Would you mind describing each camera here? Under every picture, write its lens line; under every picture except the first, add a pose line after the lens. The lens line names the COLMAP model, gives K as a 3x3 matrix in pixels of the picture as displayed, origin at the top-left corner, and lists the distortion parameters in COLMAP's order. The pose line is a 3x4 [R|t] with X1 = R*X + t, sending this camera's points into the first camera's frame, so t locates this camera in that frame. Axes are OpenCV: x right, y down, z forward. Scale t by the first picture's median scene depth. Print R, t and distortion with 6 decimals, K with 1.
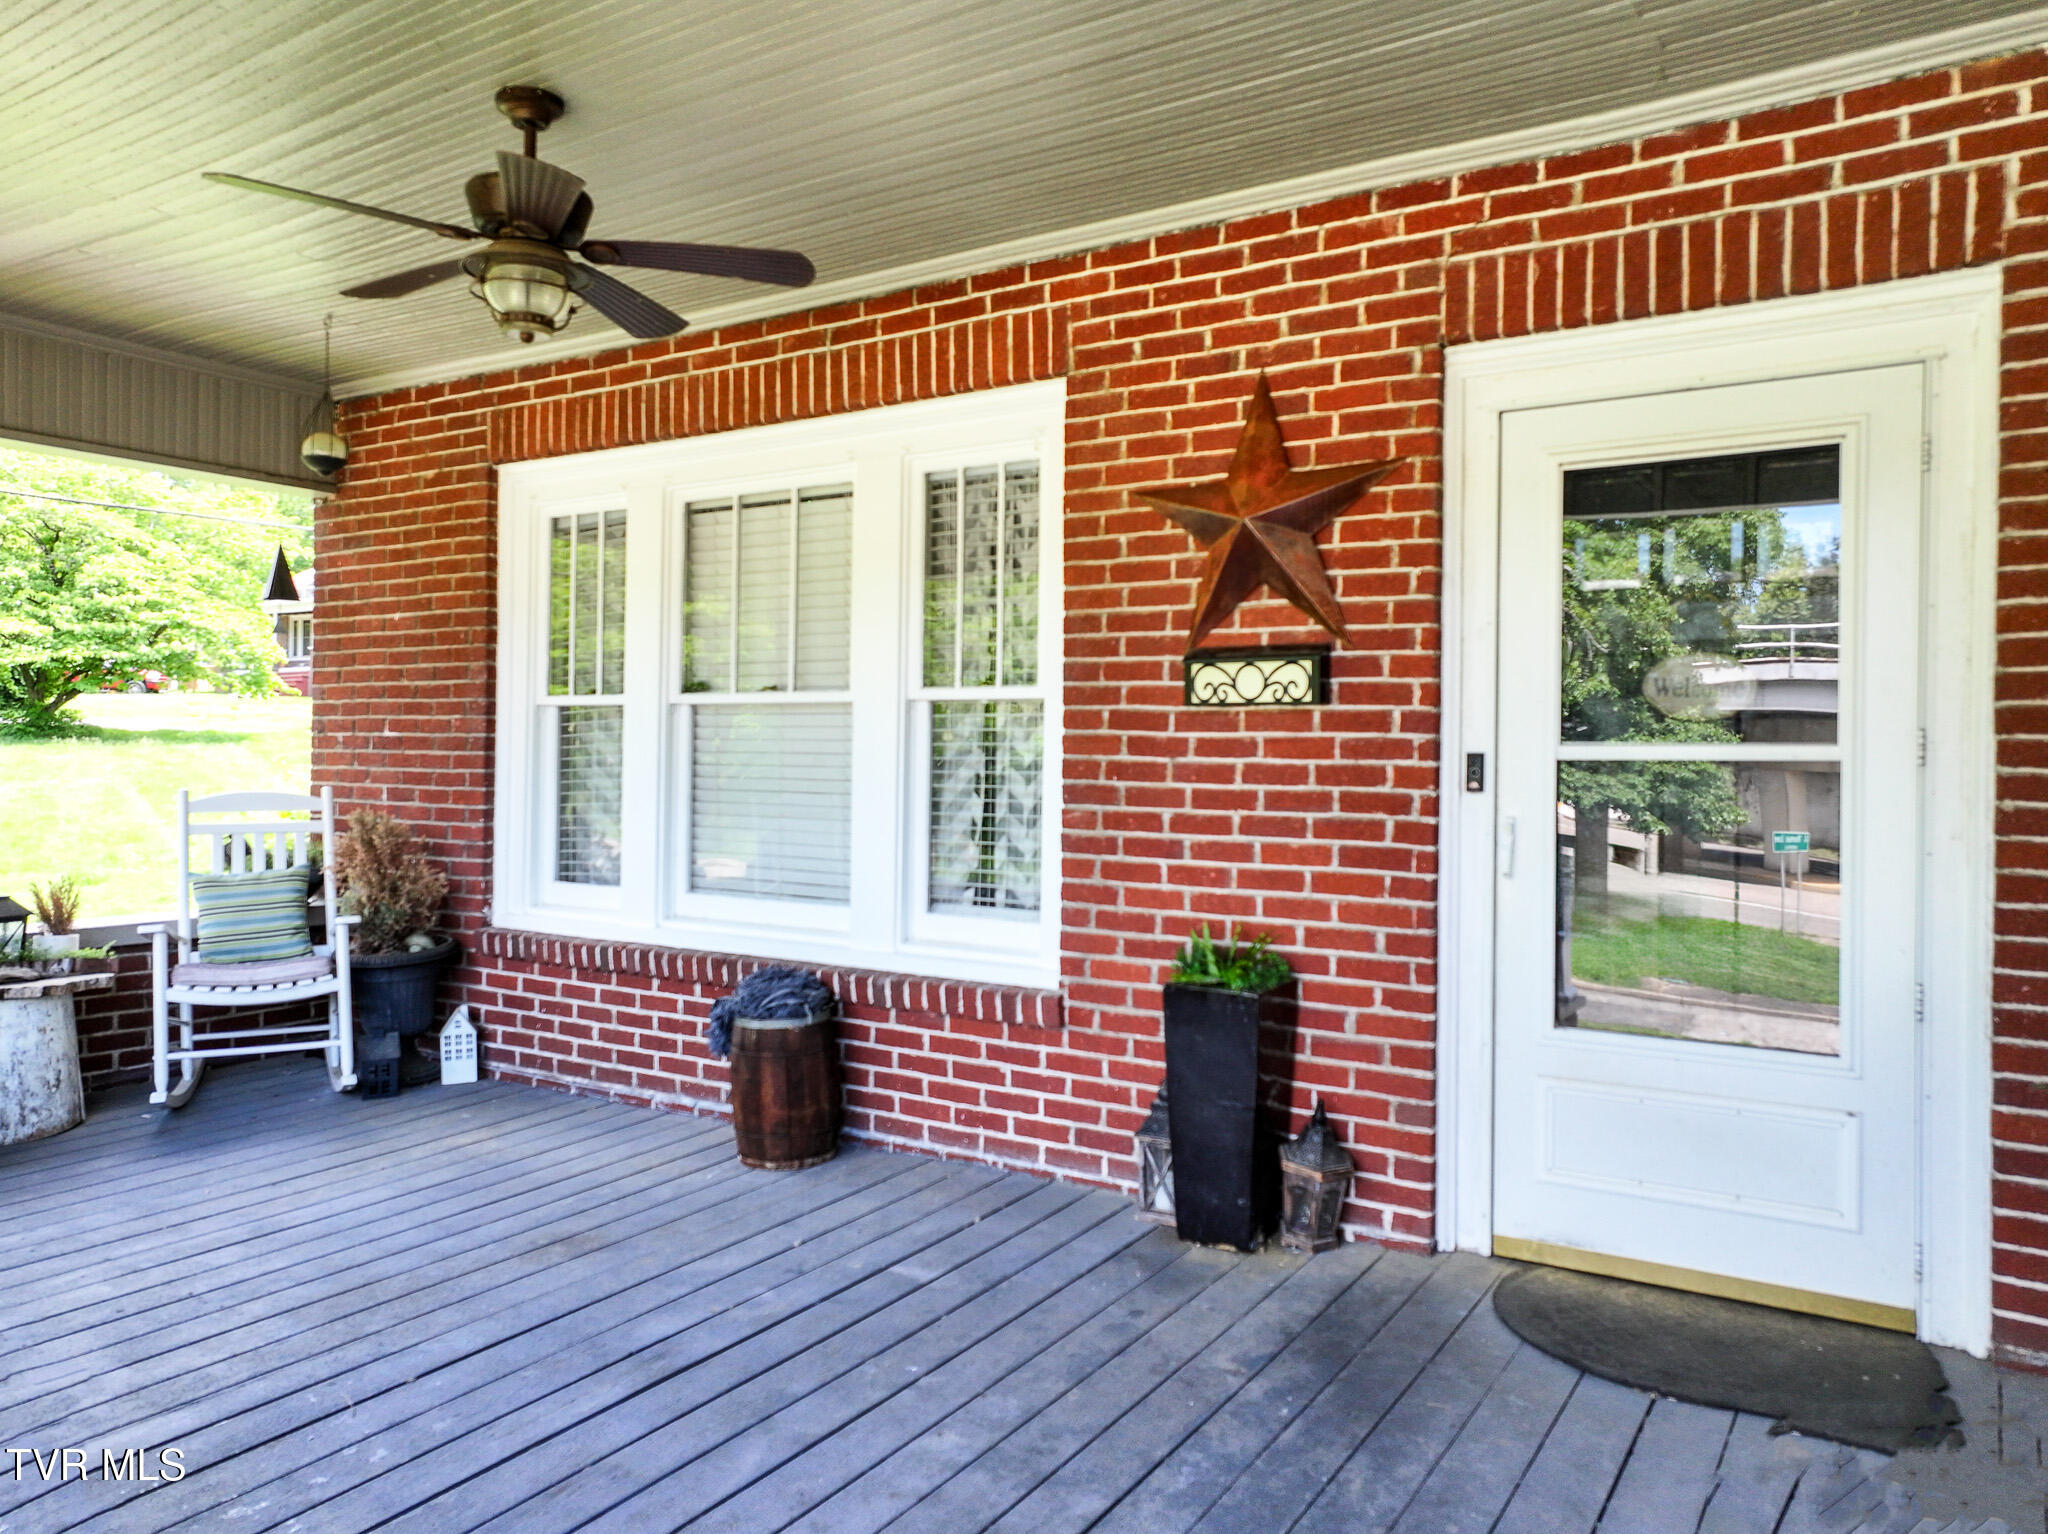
lens RADIAL K [[1428.9, 0, 1026.9], [0, 1428.9, 762.1], [0, 0, 1]] dist [0.003953, 0.003106]
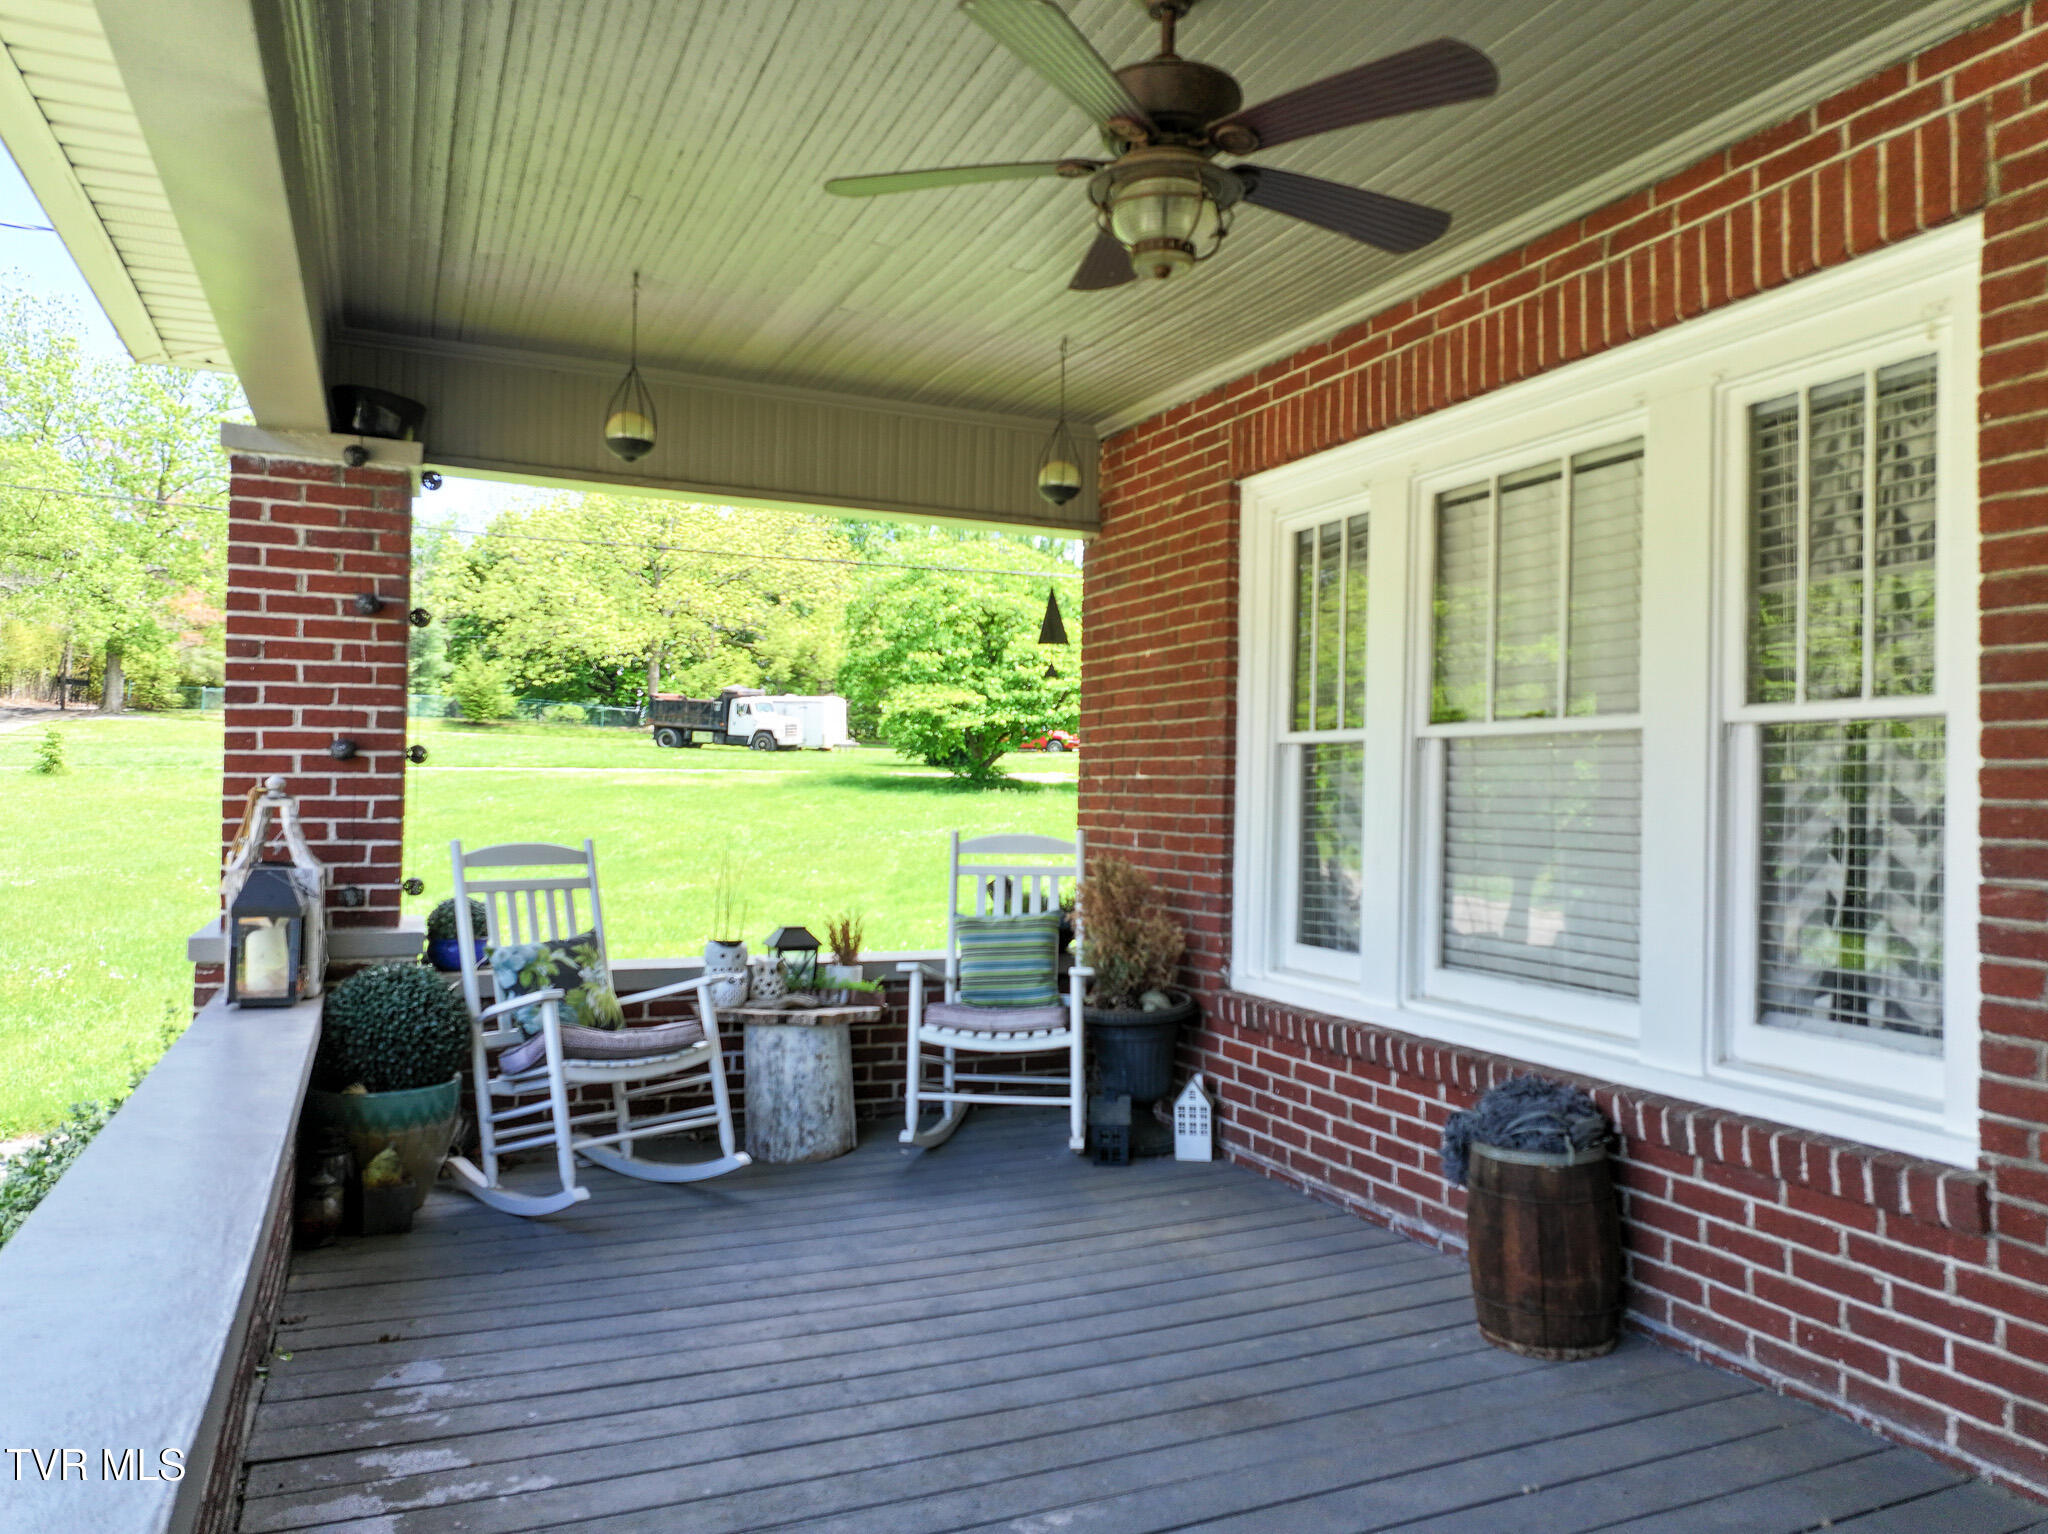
lens RADIAL K [[1424.5, 0, 1037.4], [0, 1424.5, 759.6], [0, 0, 1]] dist [-0.003860, 0.024144]
pose [[0.837541, -0.008311, -0.546312, 0.018920], [-0.013694, 0.999251, -0.036196, 0.005269], [0.546204, 0.037797, 0.836799, 0.213762]]
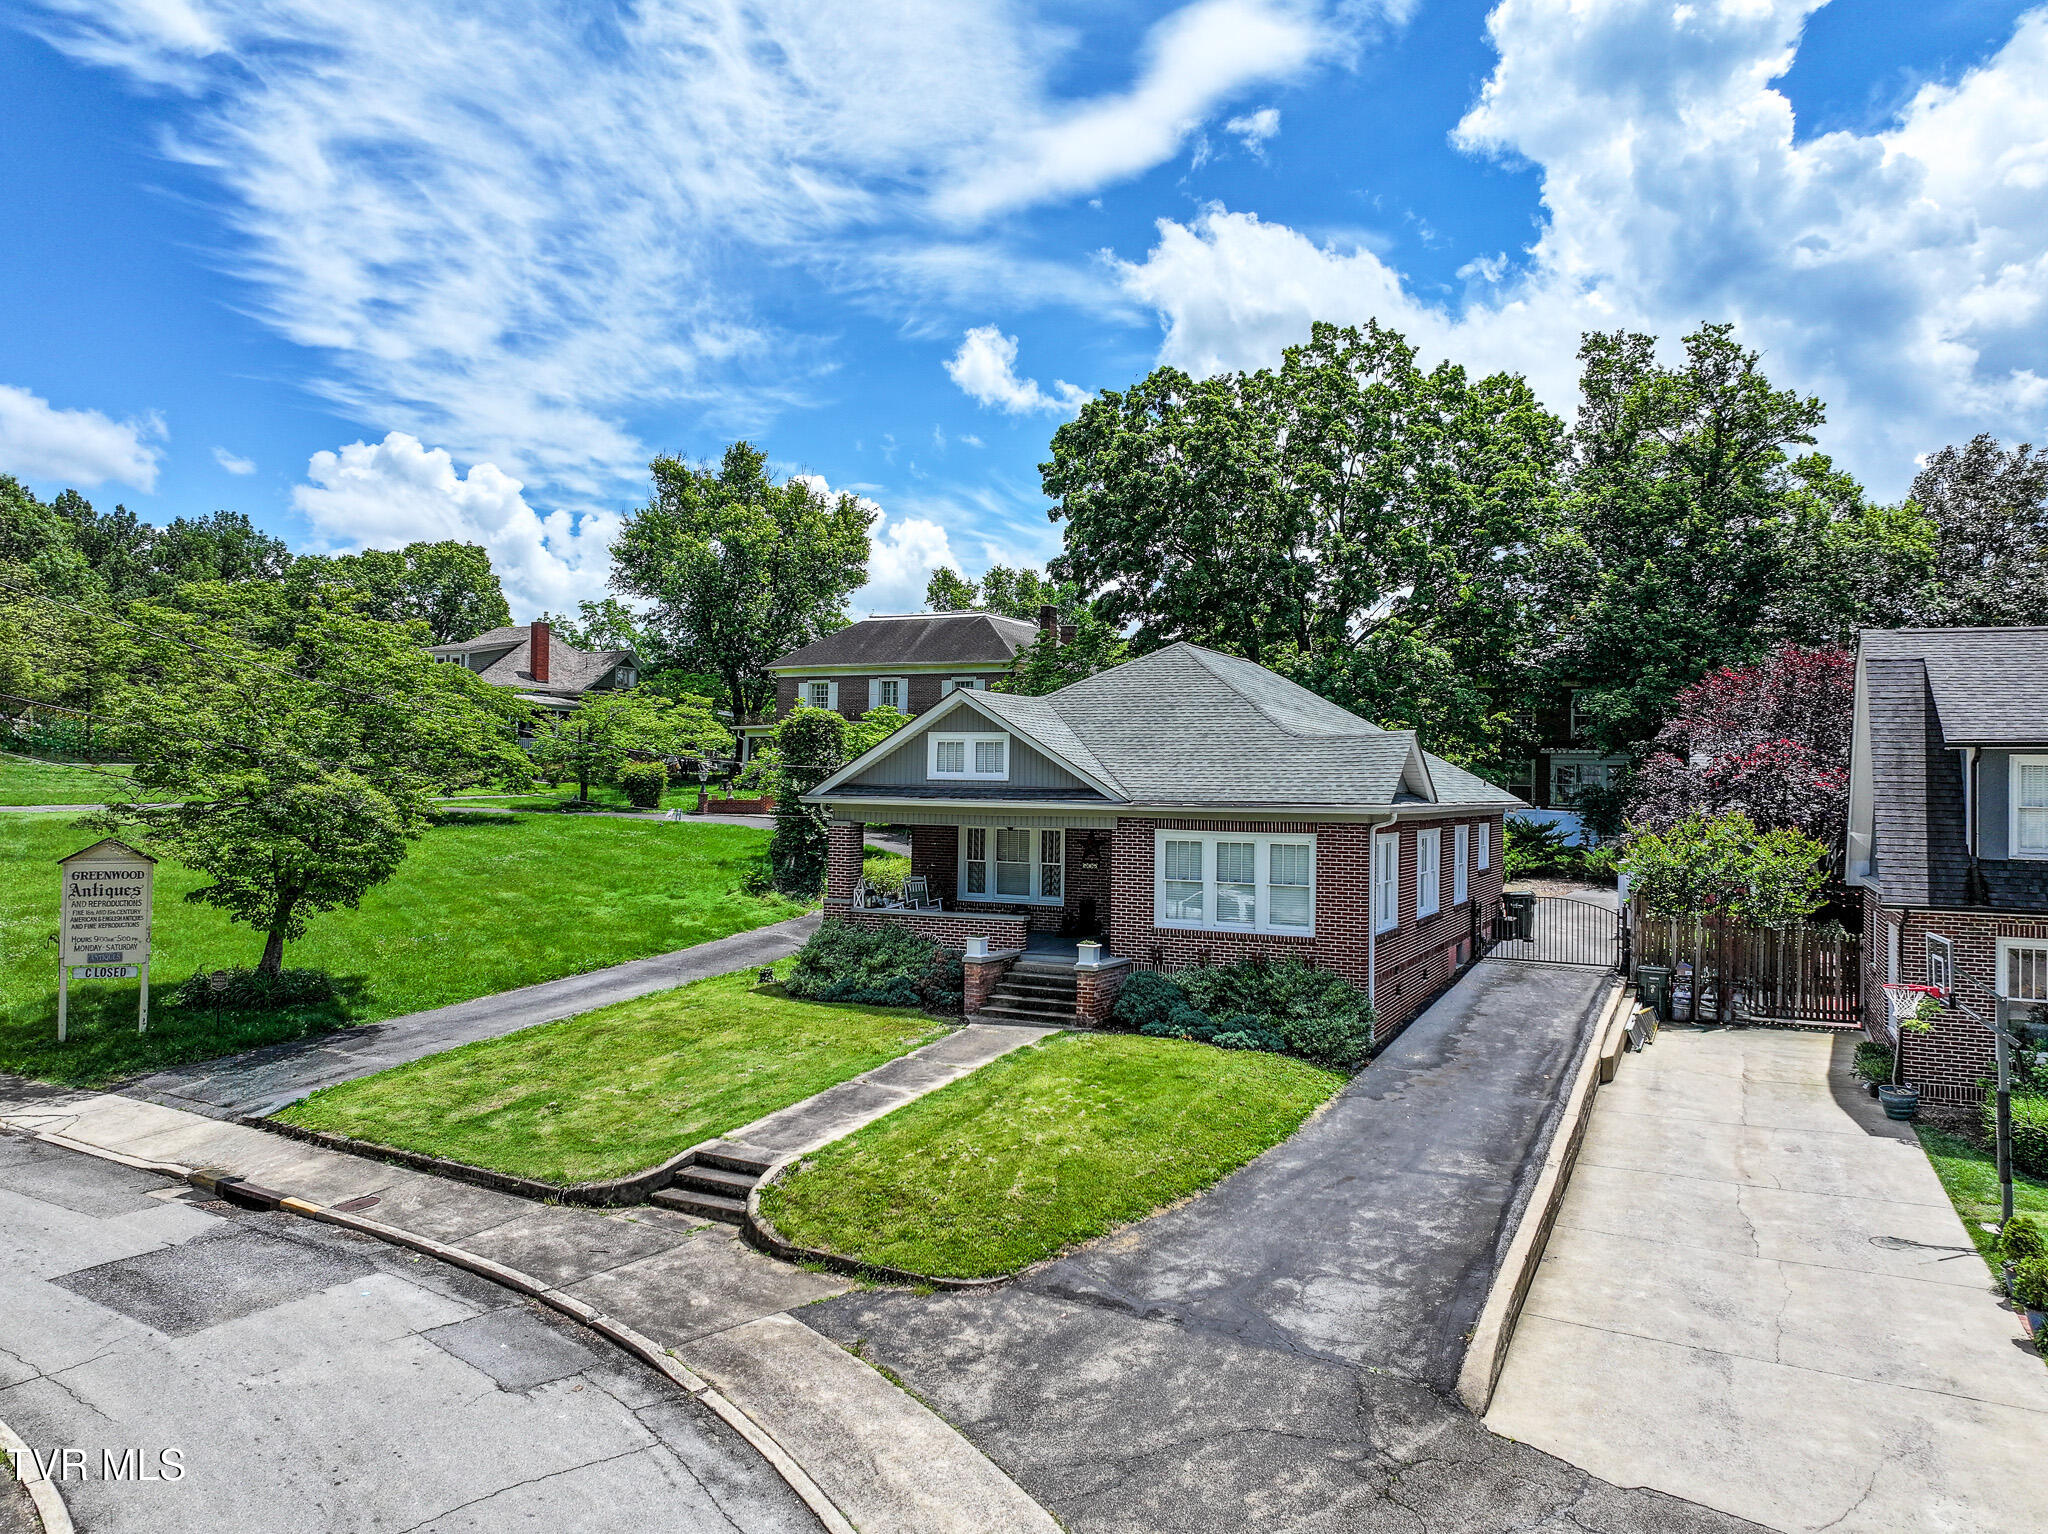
lens RADIAL K [[1428.9, 0, 1026.9], [0, 1428.9, 762.1], [0, 0, 1]] dist [0.003953, 0.003106]
pose [[0.994168, 0.006869, 0.107619, -0.862989], [-0.004684, 0.999778, -0.020538, -0.383591], [-0.107736, 0.019914, 0.993980, -5.647024]]
